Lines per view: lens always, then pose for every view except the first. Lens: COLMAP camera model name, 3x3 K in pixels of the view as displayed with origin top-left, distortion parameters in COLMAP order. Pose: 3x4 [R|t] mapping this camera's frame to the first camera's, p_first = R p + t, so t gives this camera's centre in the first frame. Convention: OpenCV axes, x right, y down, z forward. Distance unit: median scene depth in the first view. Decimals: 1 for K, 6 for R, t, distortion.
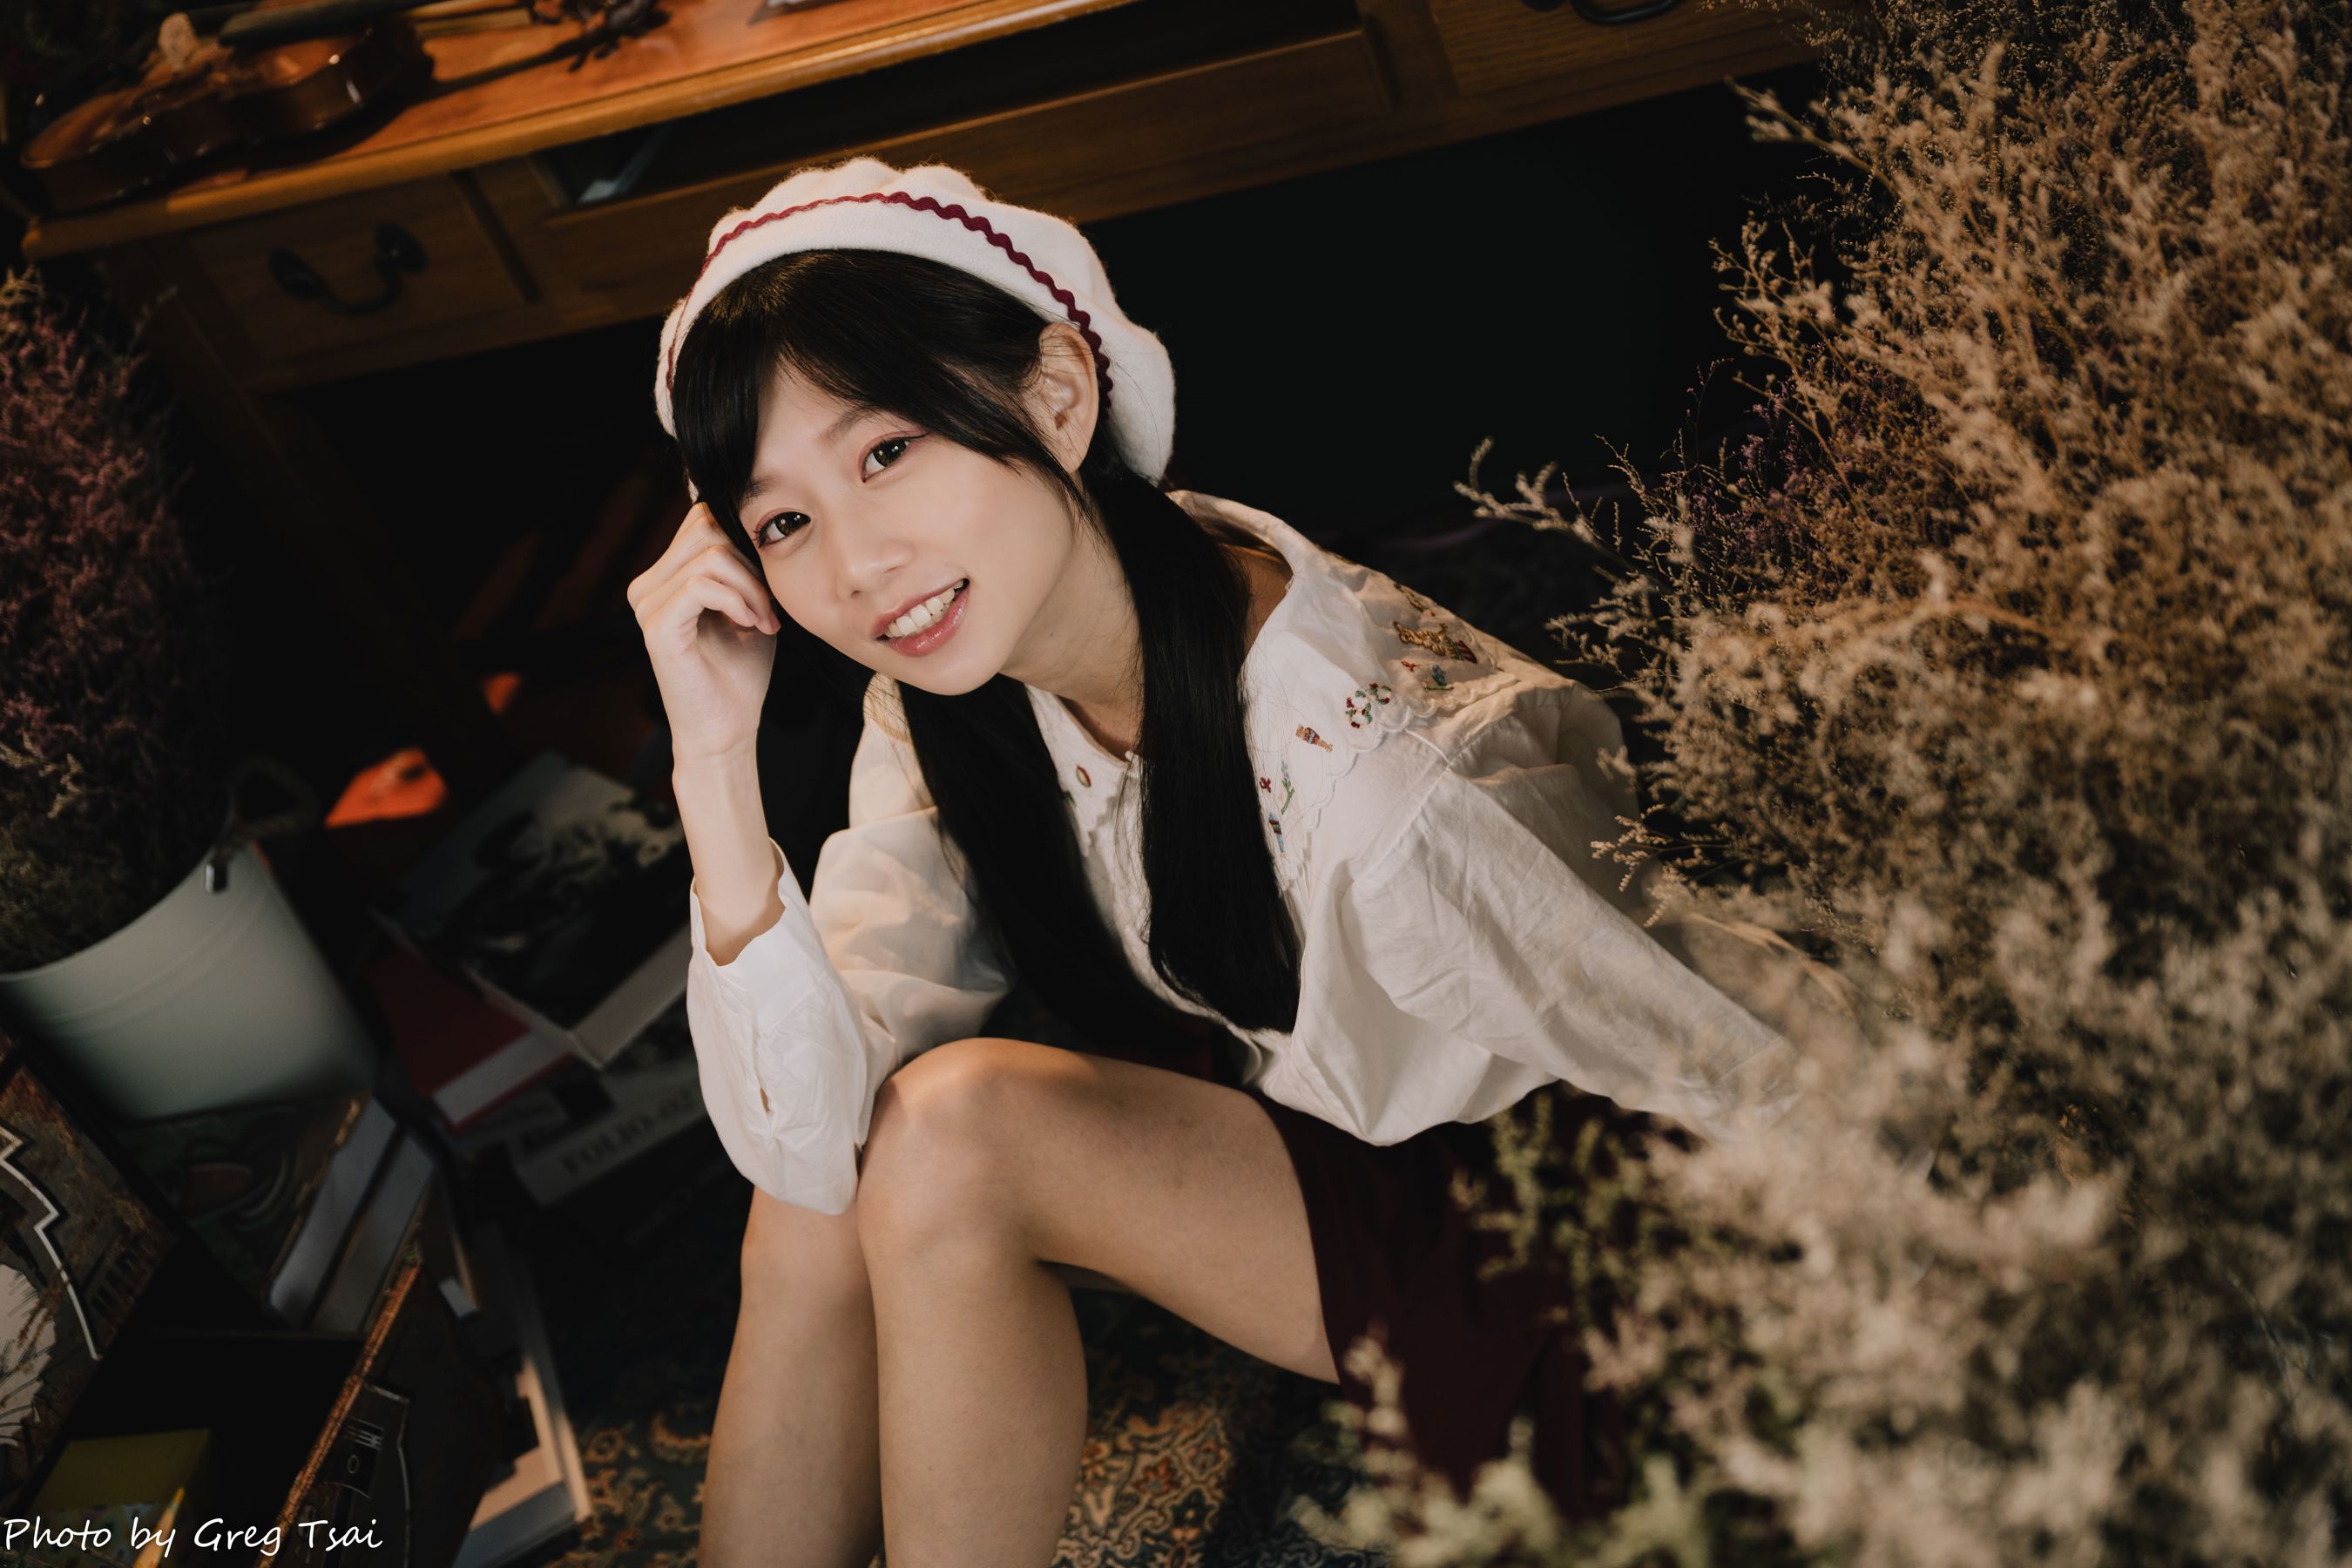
lens RADIAL K [[2668.3, 0, 1184.5], [0, 2668.3, 780.1], [0, 0, 1]] dist [0.005702, 0.000000]
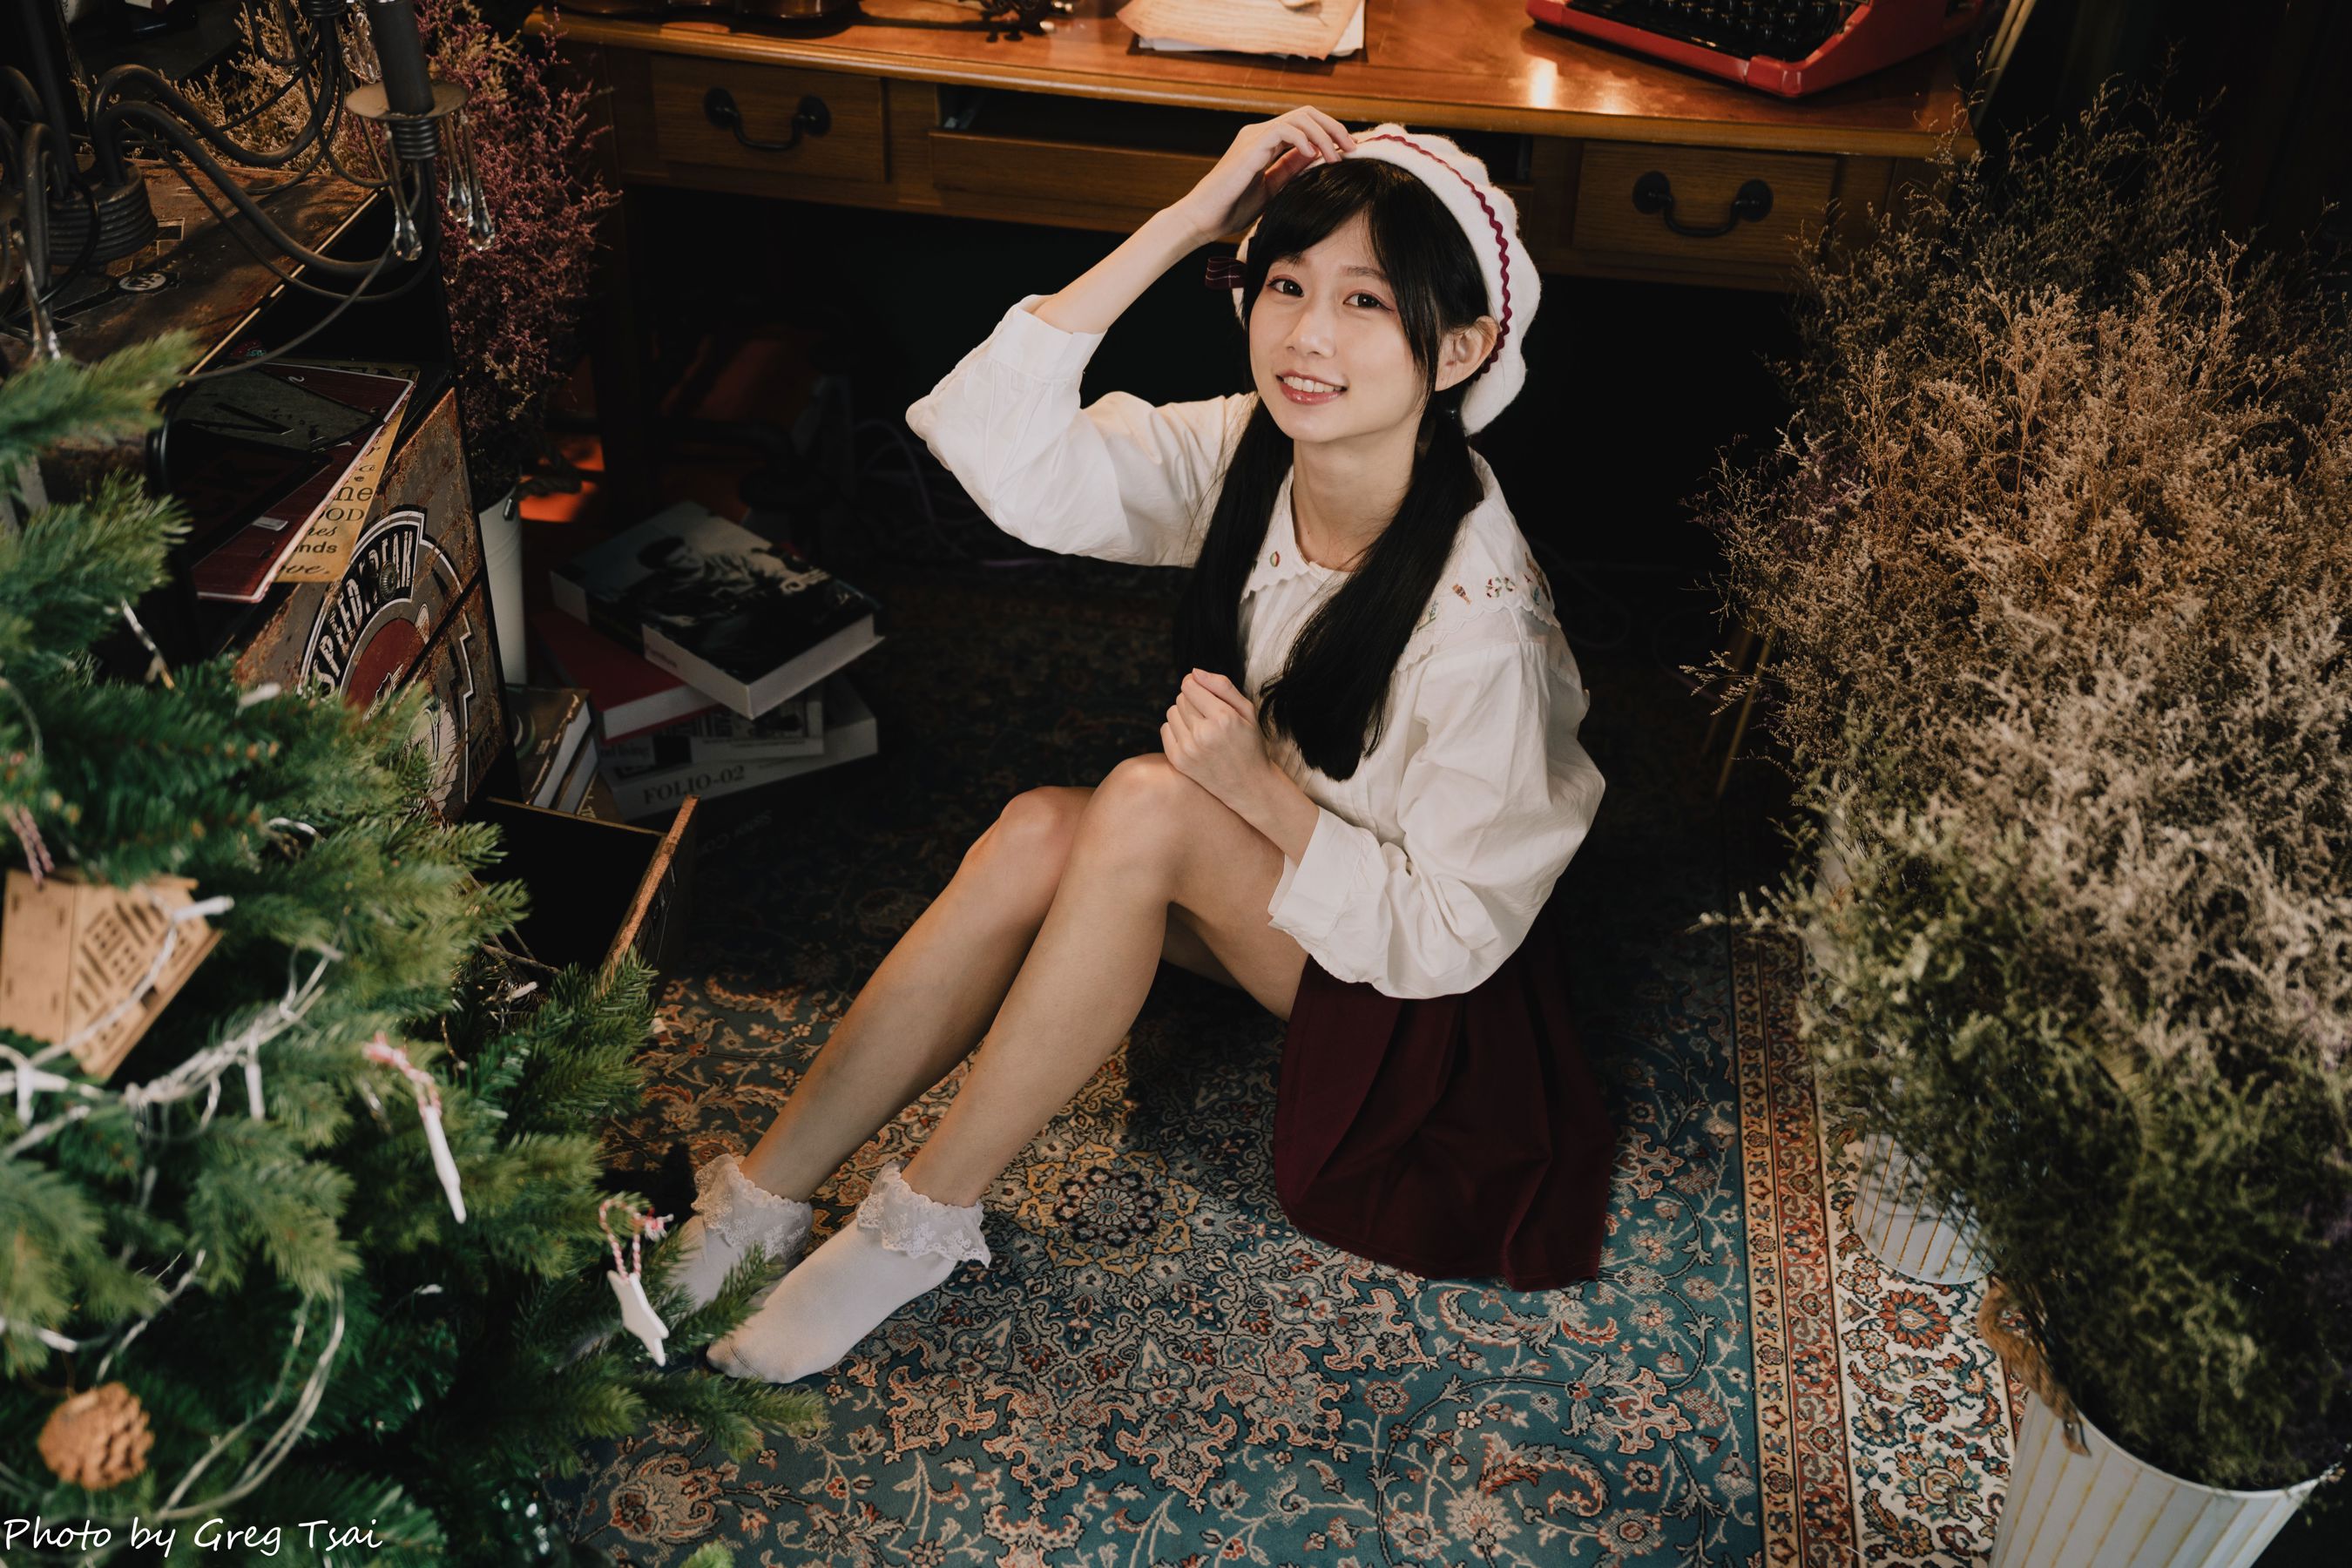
lens RADIAL K [[2367.0, 0, 1174.9], [0, 2367.0, 791.0], [0, 0, 1]] dist [0.023688, 0.000000]
pose [[0.924571, 0.250352, 0.287213, -0.393119], [-0.238412, 0.968152, -0.076427, 0.202617], [-0.297200, 0.002187, 0.954813, -0.267833]]
